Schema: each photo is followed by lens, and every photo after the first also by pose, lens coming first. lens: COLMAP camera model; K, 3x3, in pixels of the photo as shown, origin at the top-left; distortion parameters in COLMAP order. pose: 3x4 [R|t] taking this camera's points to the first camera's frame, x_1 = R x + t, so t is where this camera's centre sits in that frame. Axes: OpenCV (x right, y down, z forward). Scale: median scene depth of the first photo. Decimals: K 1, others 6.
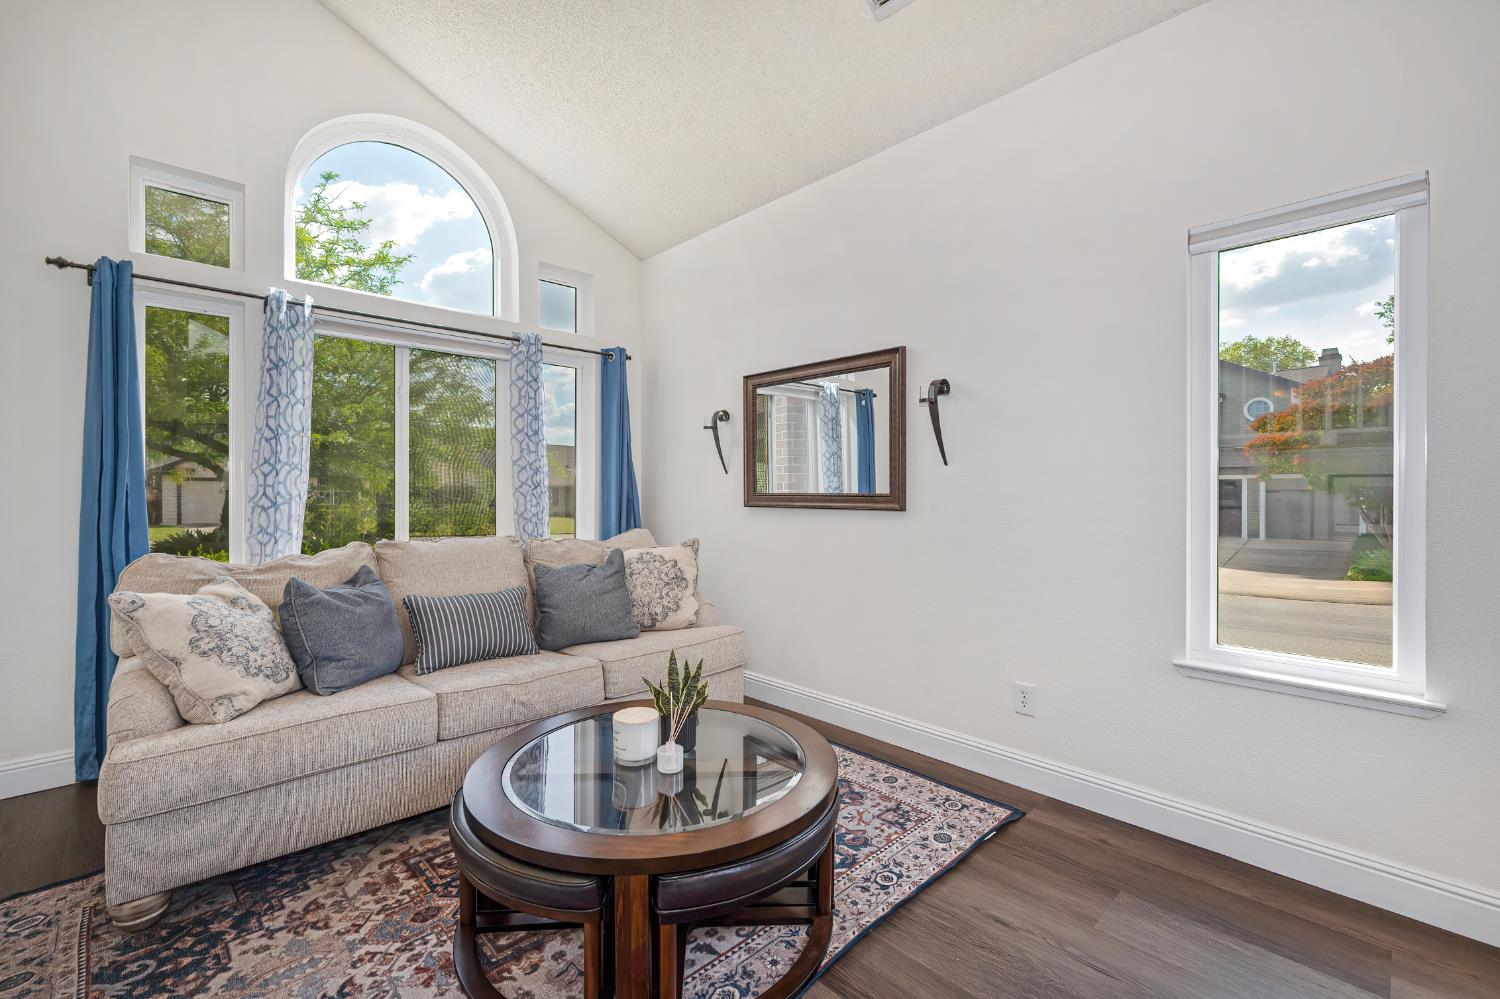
lens RADIAL K [[640.5, 0, 754.4], [0, 640.5, 497.9], [0, 0, 1]] dist [-0.000984, -0.000463]
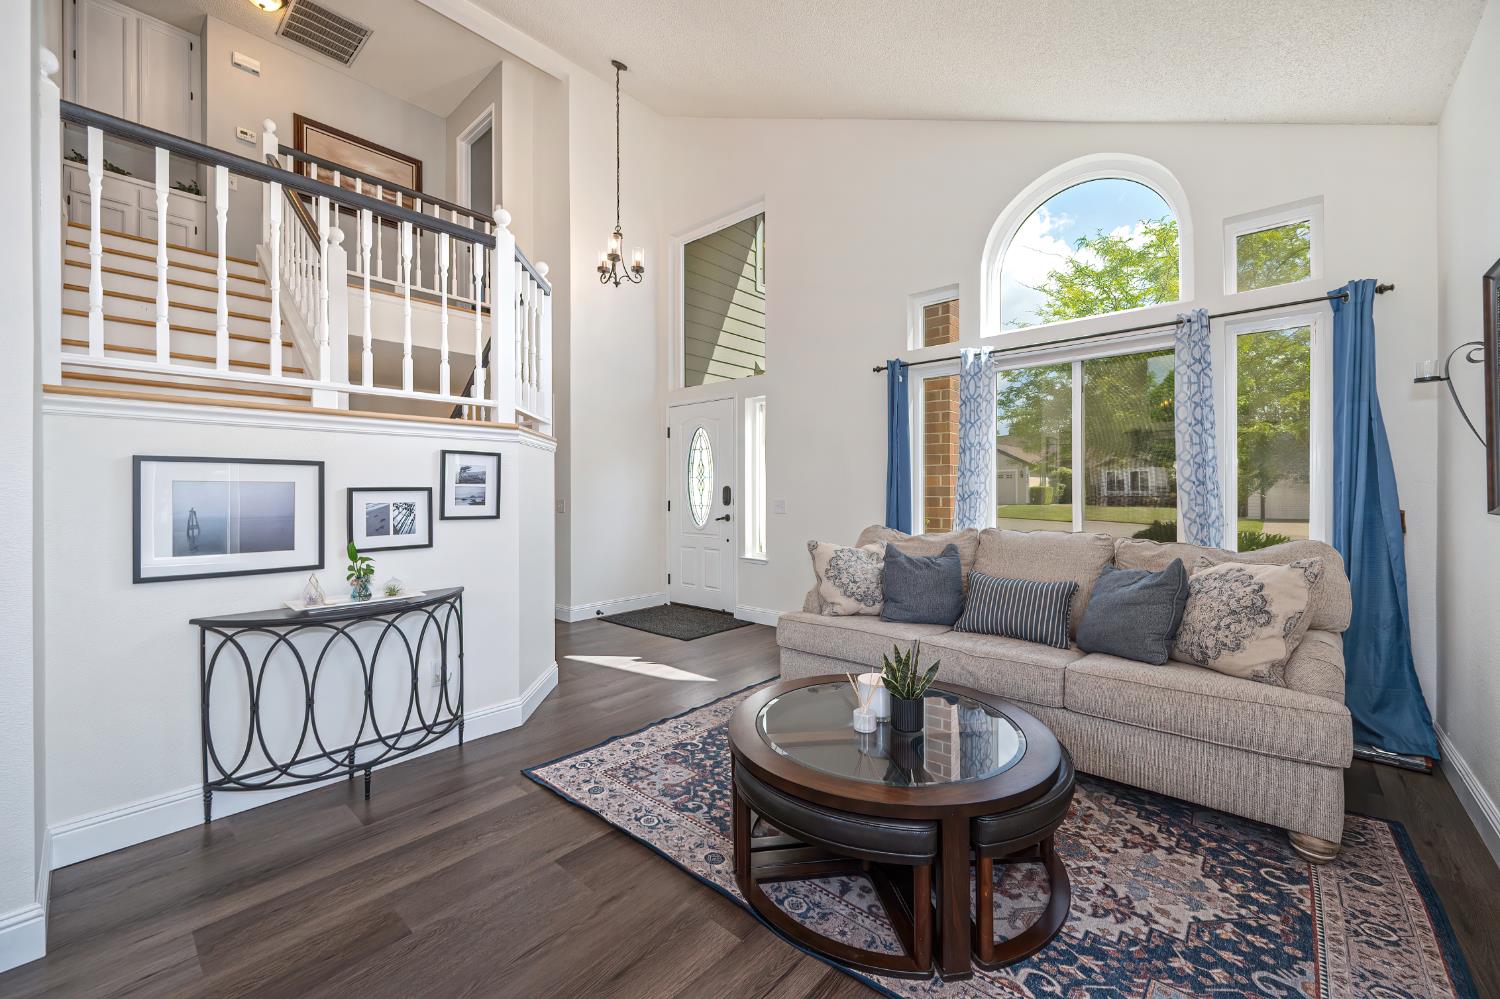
lens RADIAL K [[596.2, 0, 750.3], [0, 596.2, 492.4], [0, 0, 1]] dist [0.000702, -0.000933]
pose [[0.077796, 0.001491, -0.996968, 0.610249], [-0.005295, 0.999985, 0.001082, -0.003619], [0.996955, 0.005195, 0.077803, 0.464355]]
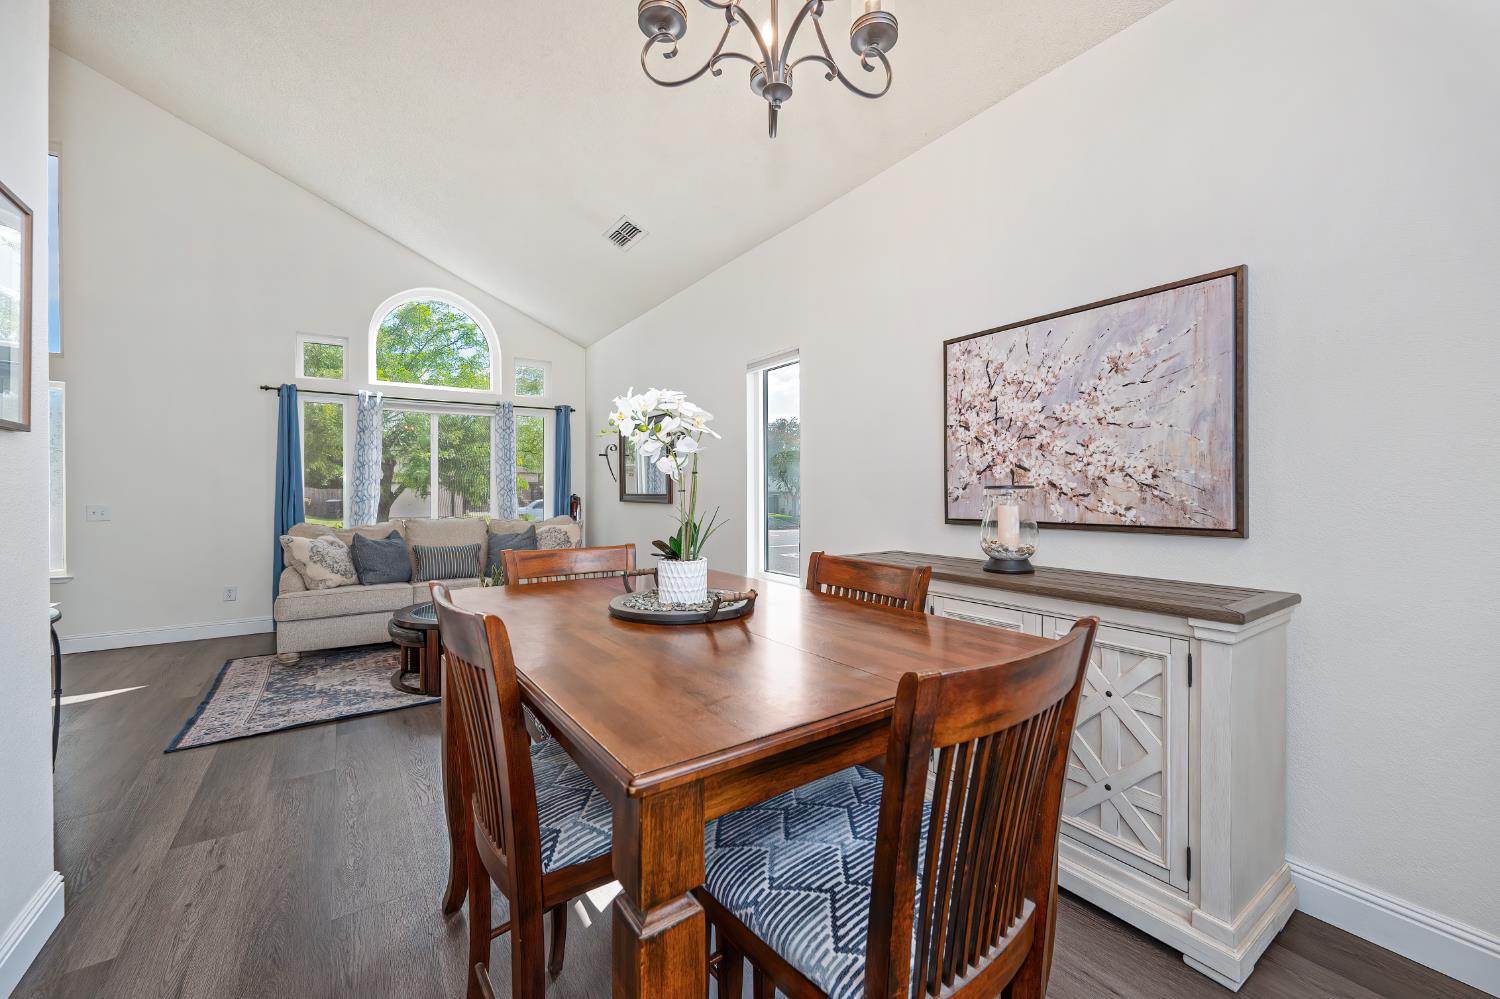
lens RADIAL K [[596.2, 0, 757.2], [0, 596.2, 498.6], [0, 0, 1]] dist [0.000702, -0.000933]
pose [[0.987318, -0.001538, -0.158748, 0.819579], [0.002034, 0.999994, 0.002965, 0.001923], [0.158743, -0.003251, 0.987315, -0.683382]]
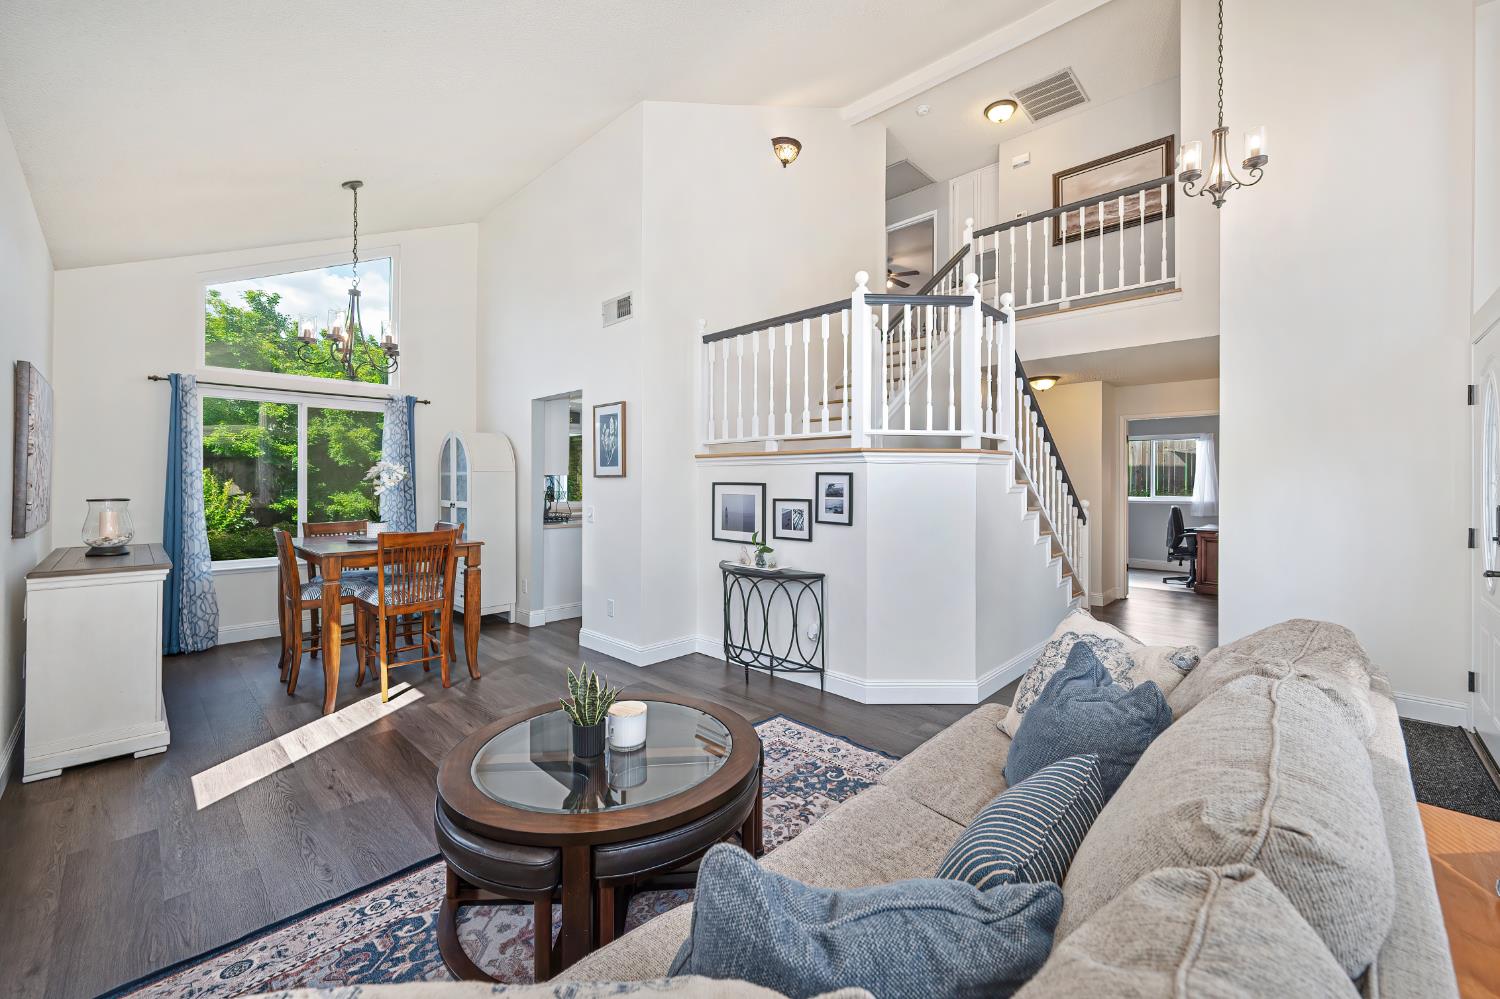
lens RADIAL K [[596.2, 0, 754.4], [0, 596.2, 477.2], [0, 0, 1]] dist [0.000702, -0.000933]
pose [[-0.998980, -0.003309, -0.045042, -0.252977], [-0.003359, 0.999994, 0.001027, -0.063343], [0.045038, 0.001177, -0.998985, 1.449622]]
